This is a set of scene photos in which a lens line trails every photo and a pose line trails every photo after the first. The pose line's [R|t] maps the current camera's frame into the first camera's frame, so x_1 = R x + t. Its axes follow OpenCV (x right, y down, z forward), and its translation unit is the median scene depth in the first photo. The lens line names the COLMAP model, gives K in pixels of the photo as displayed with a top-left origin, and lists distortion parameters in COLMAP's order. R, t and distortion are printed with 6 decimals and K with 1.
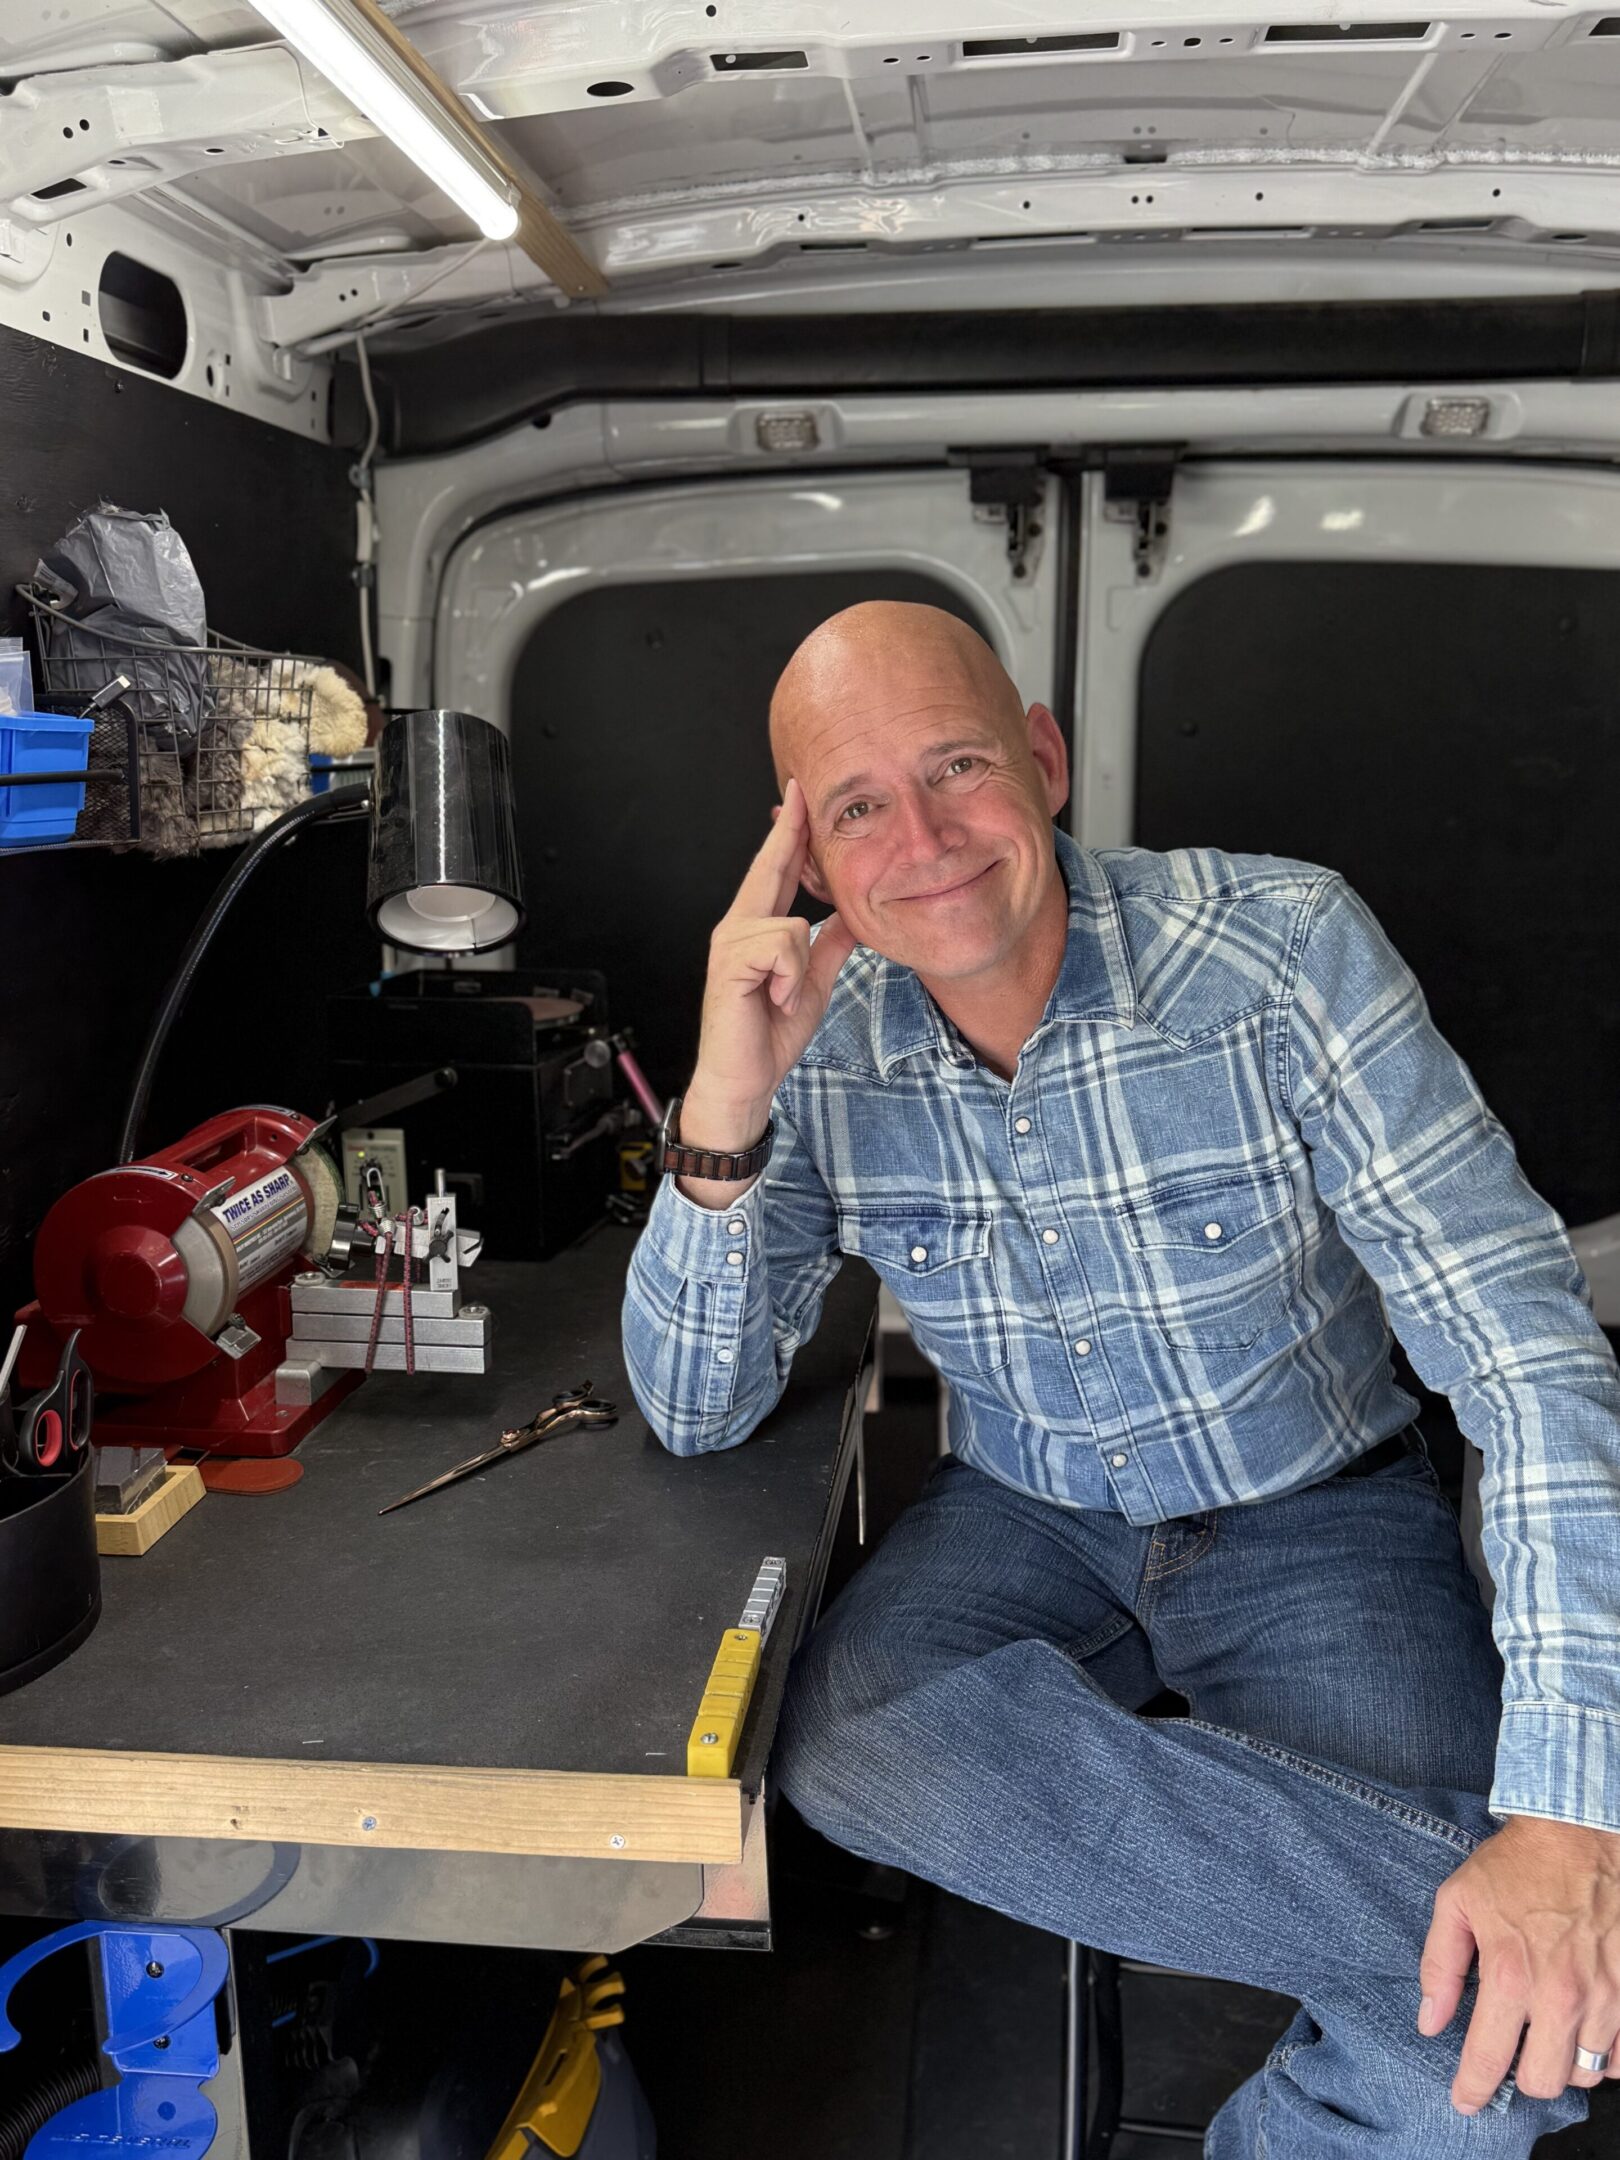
lens RADIAL K [[1877.3, 0, 810.8], [0, 1877.3, 1081.7], [0, 0, 1]] dist [0.170218, -0.355874]
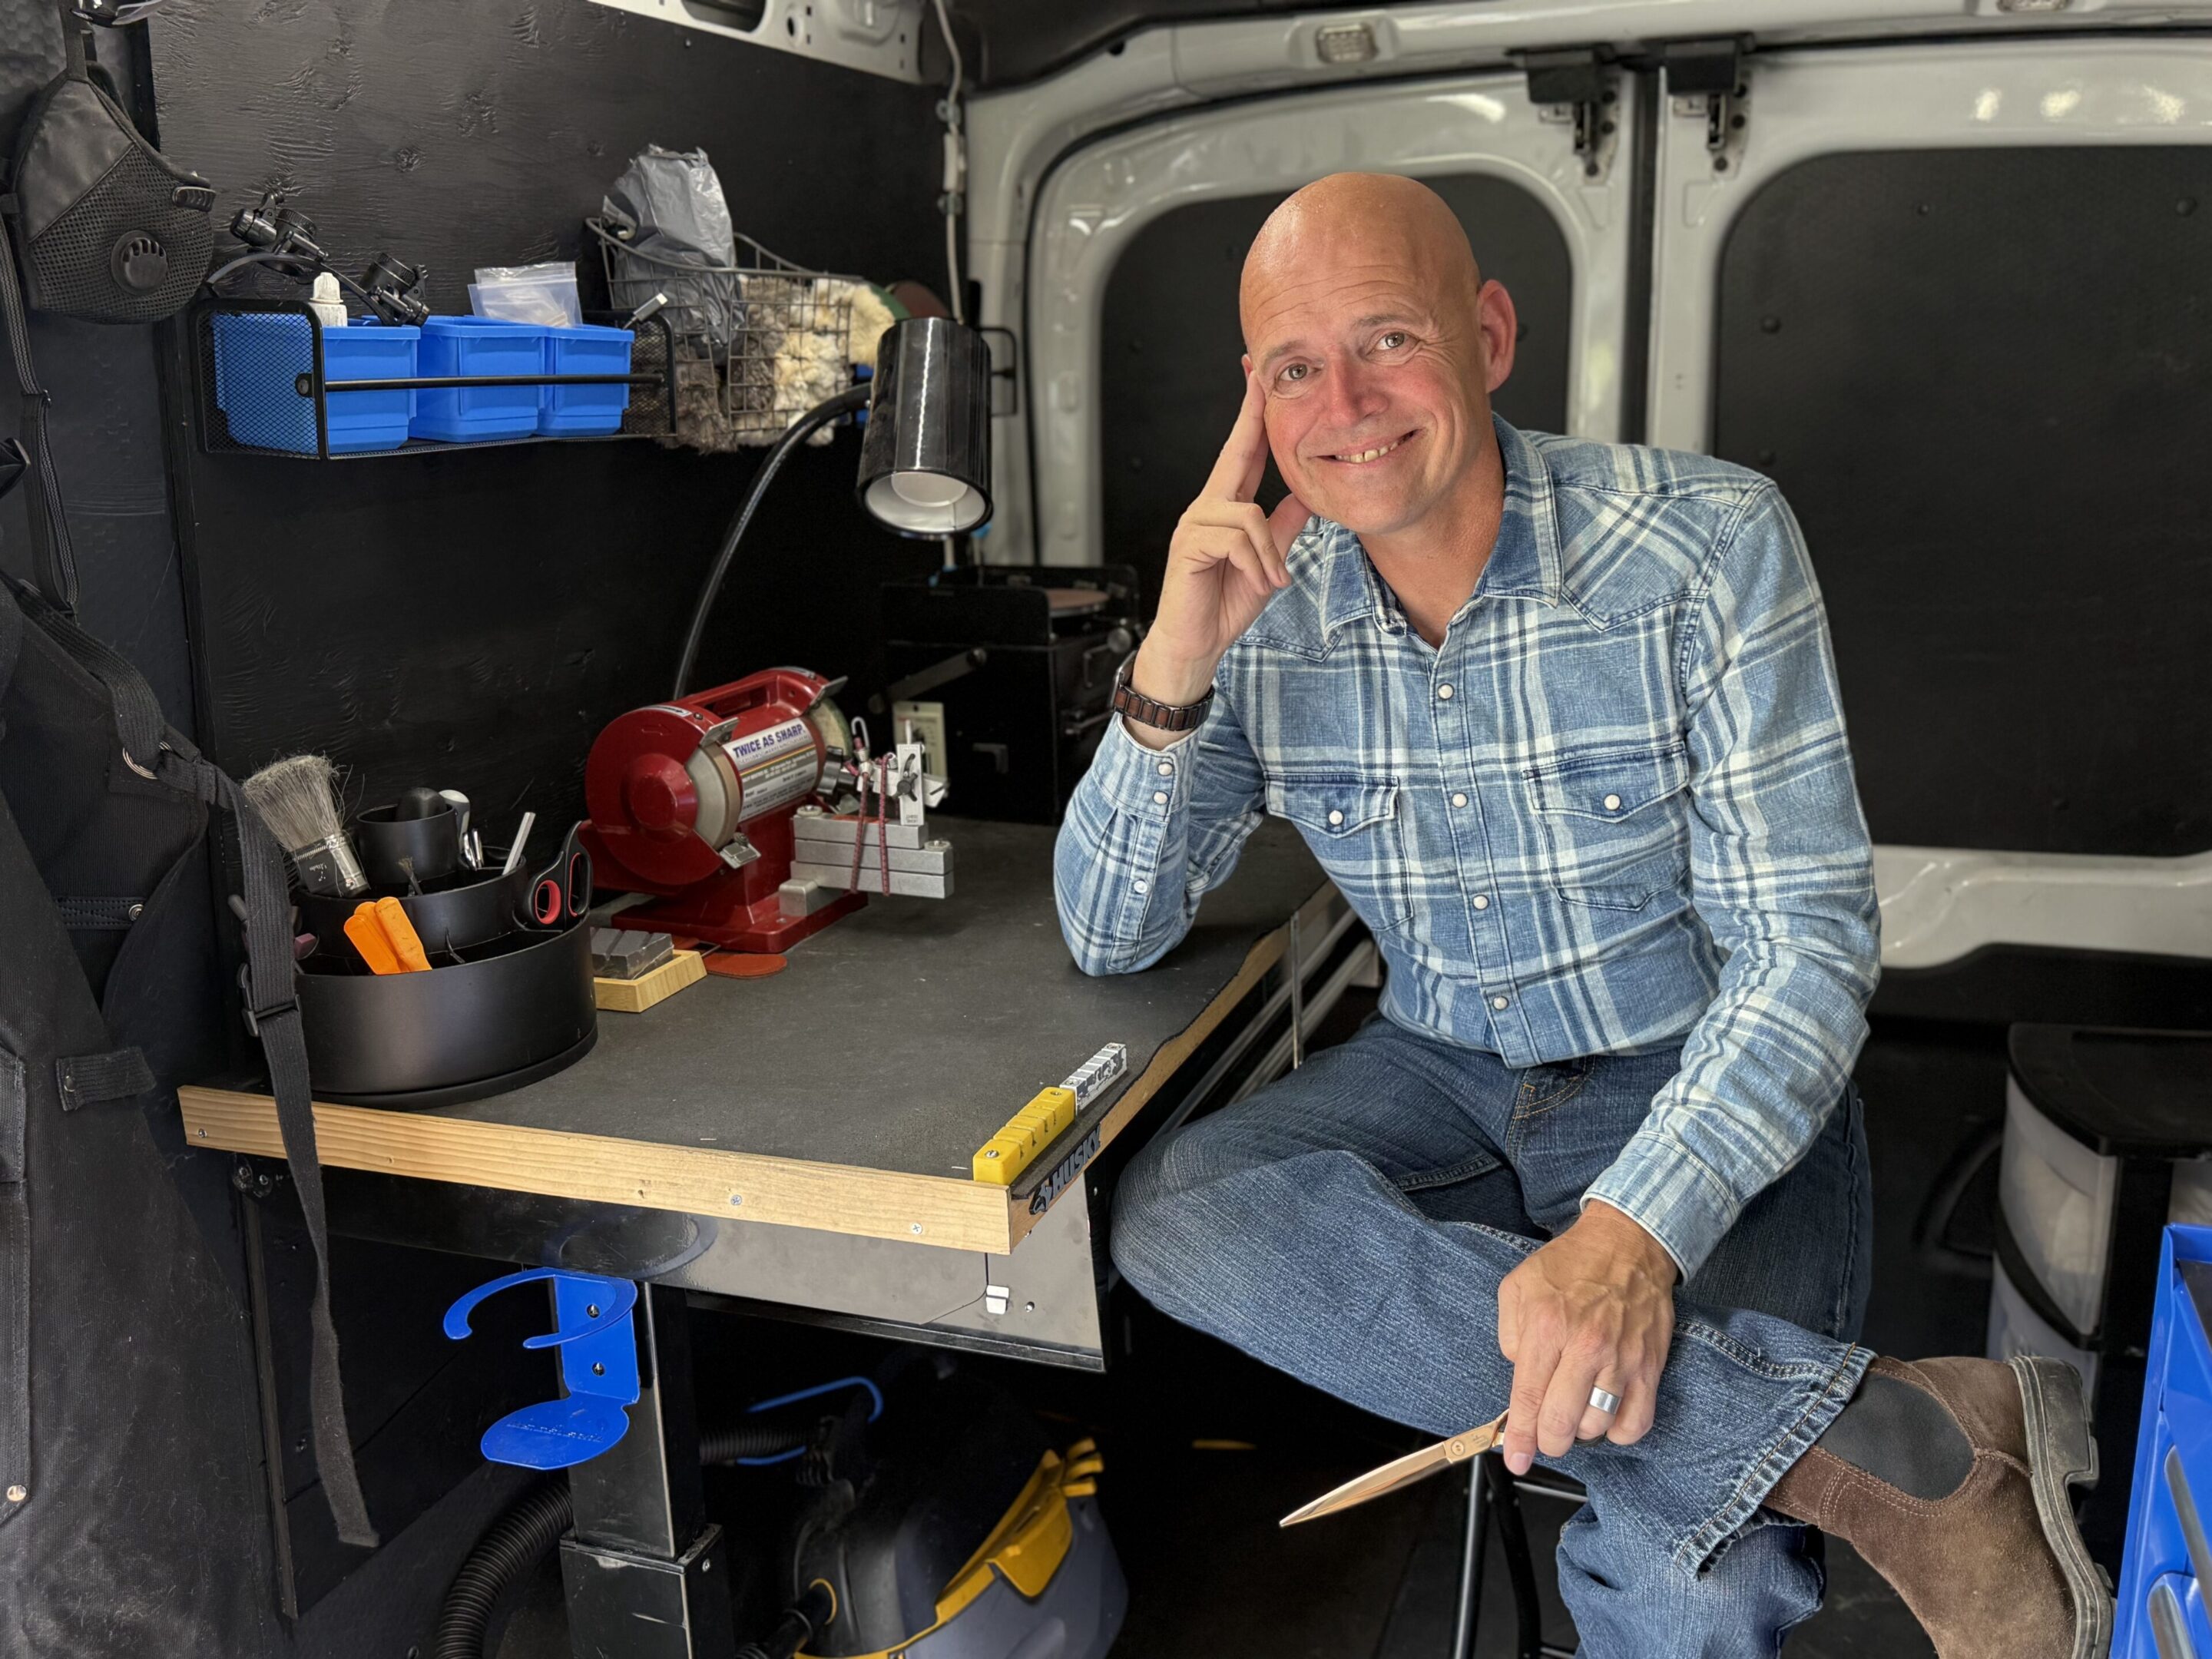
lens RADIAL K [[1922.5, 0, 1098.9], [0, 1922.5, 824.1], [0, 0, 1]] dist [0.170218, -0.355874]
pose [[0.968323, 0.041827, -0.246172, 0.204190], [-0.029554, 0.998139, 0.053345, 0.041878], [0.247945, -0.044380, 0.967757, -0.116530]]
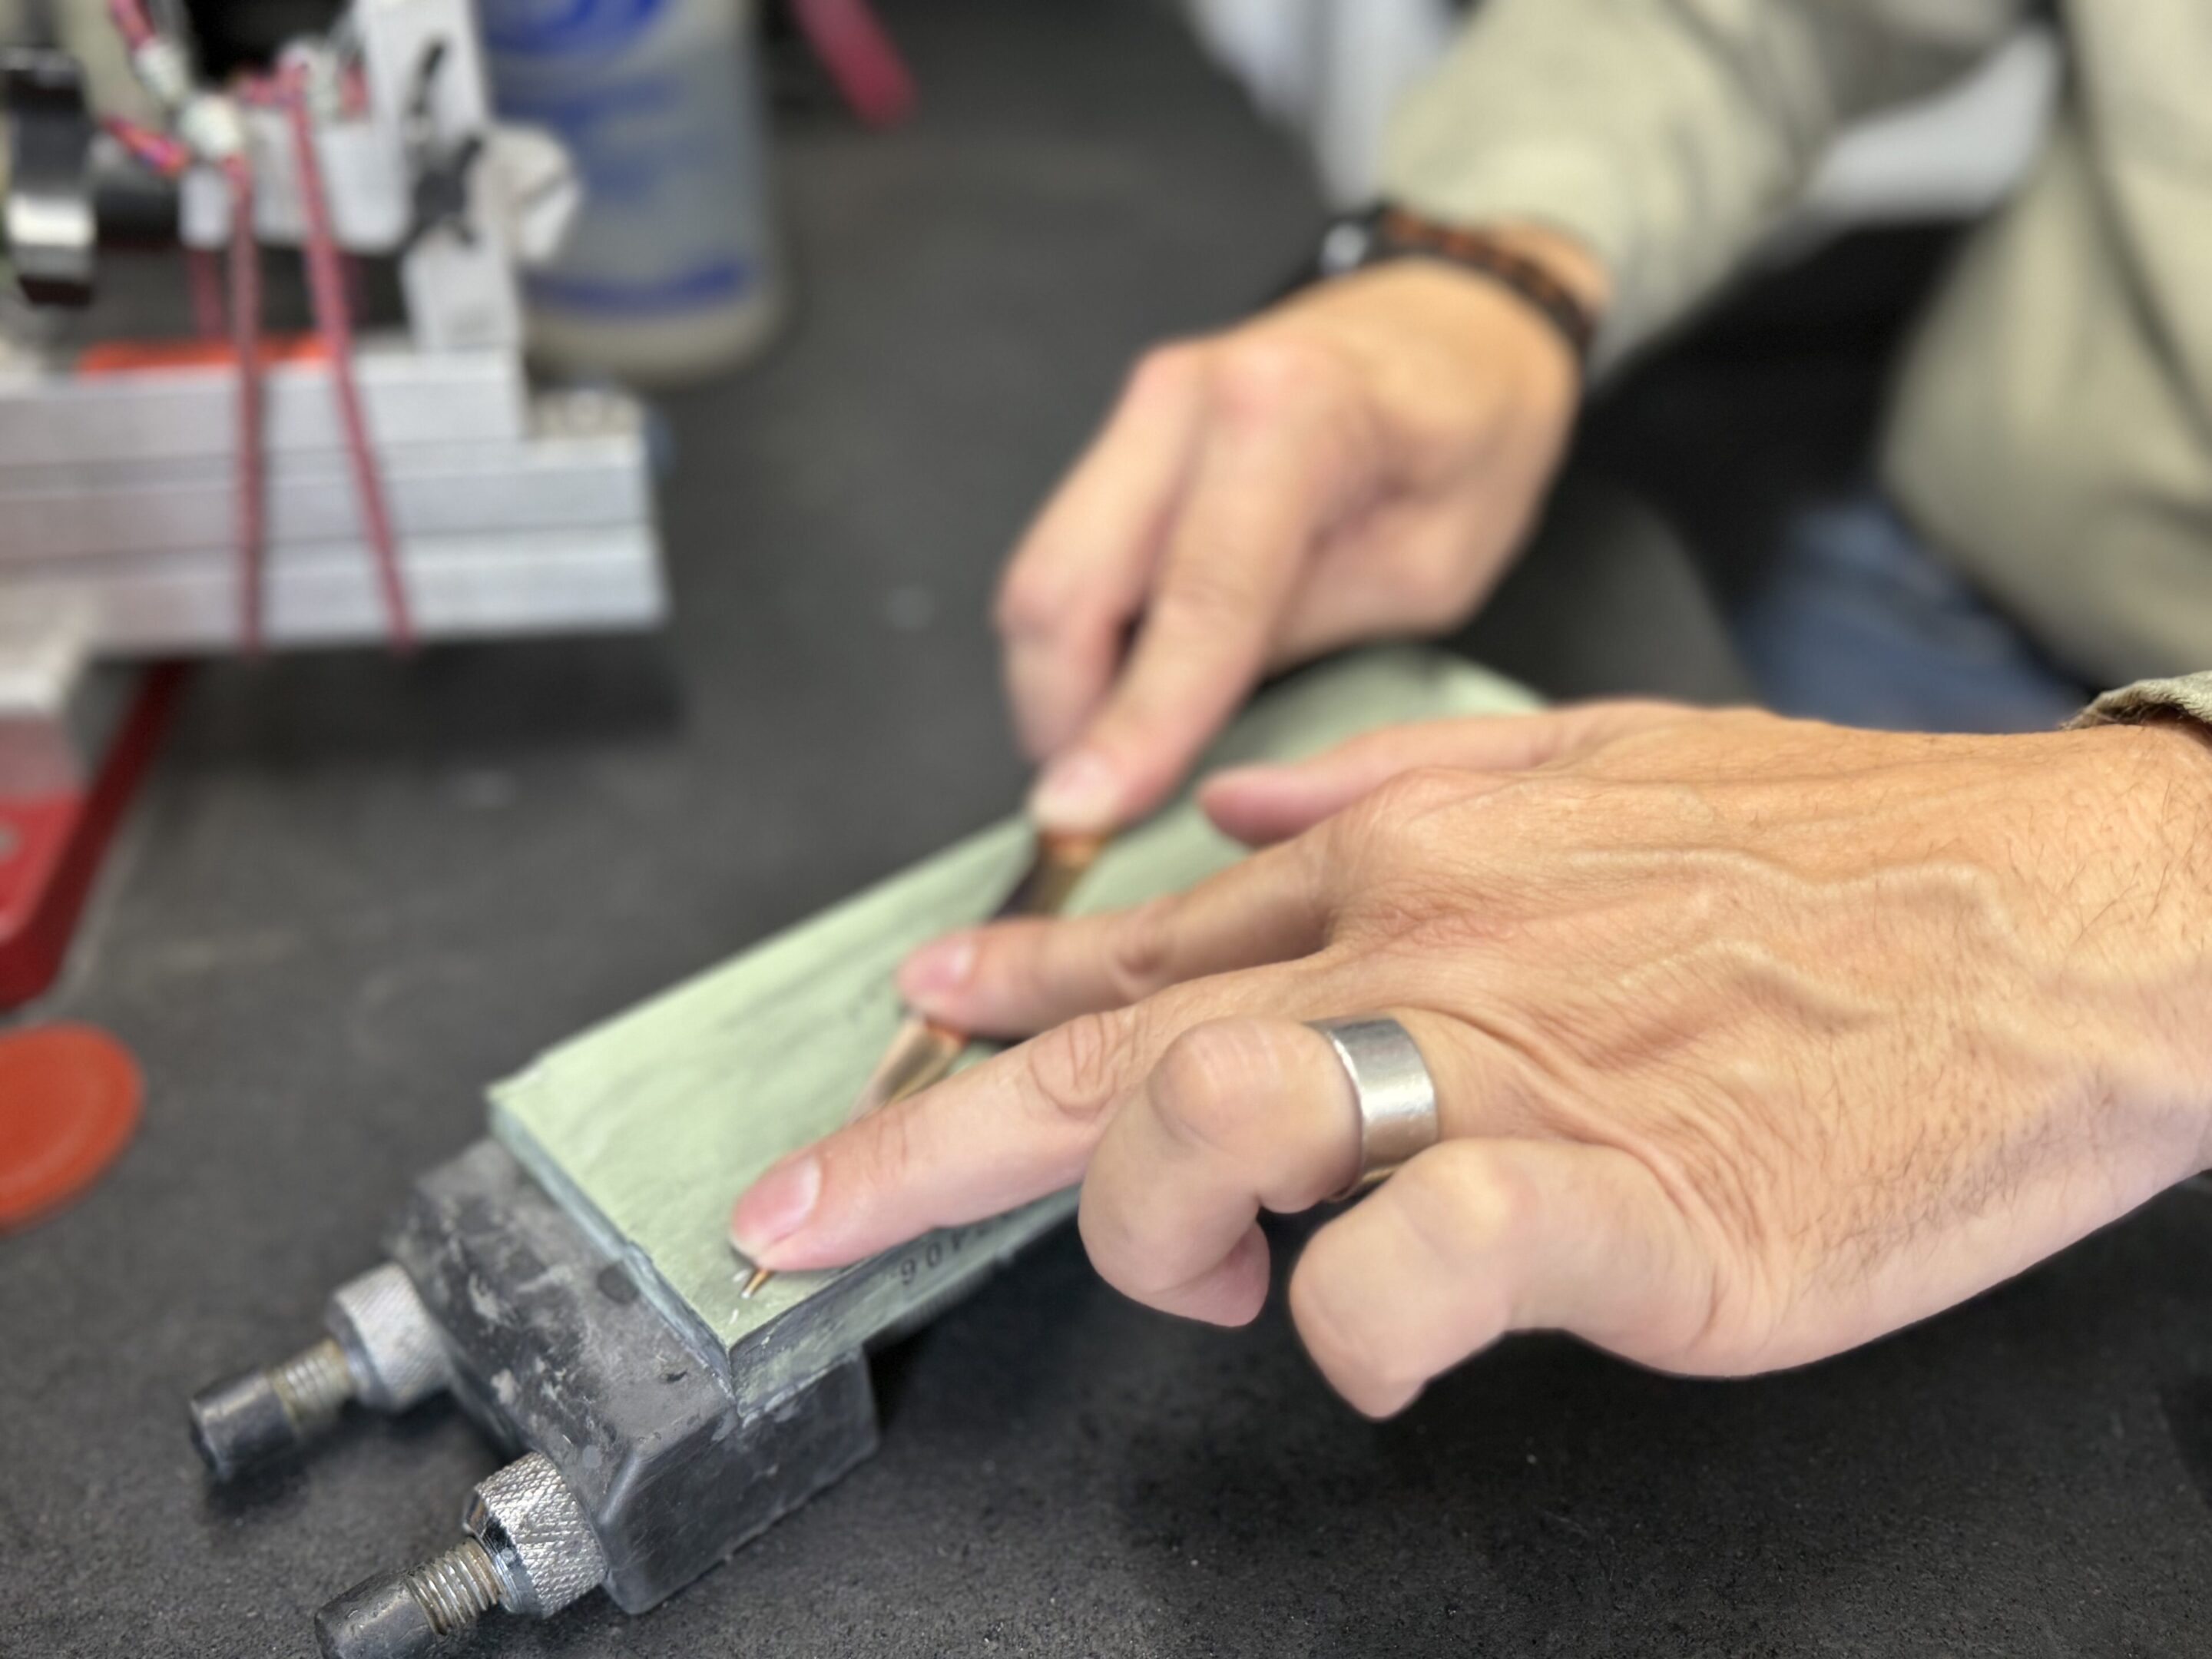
lens RADIAL K [[1923.9, 0, 881.8], [0, 1923.9, 792.8], [0, 0, 1]] dist [0.154526, -0.296881]
pose [[0.970923, -0.158303, 0.179580, -0.191932], [0.076926, 0.916676, 0.392158, 0.059281], [-0.226697, -0.366941, 0.902199, 0.678548]]
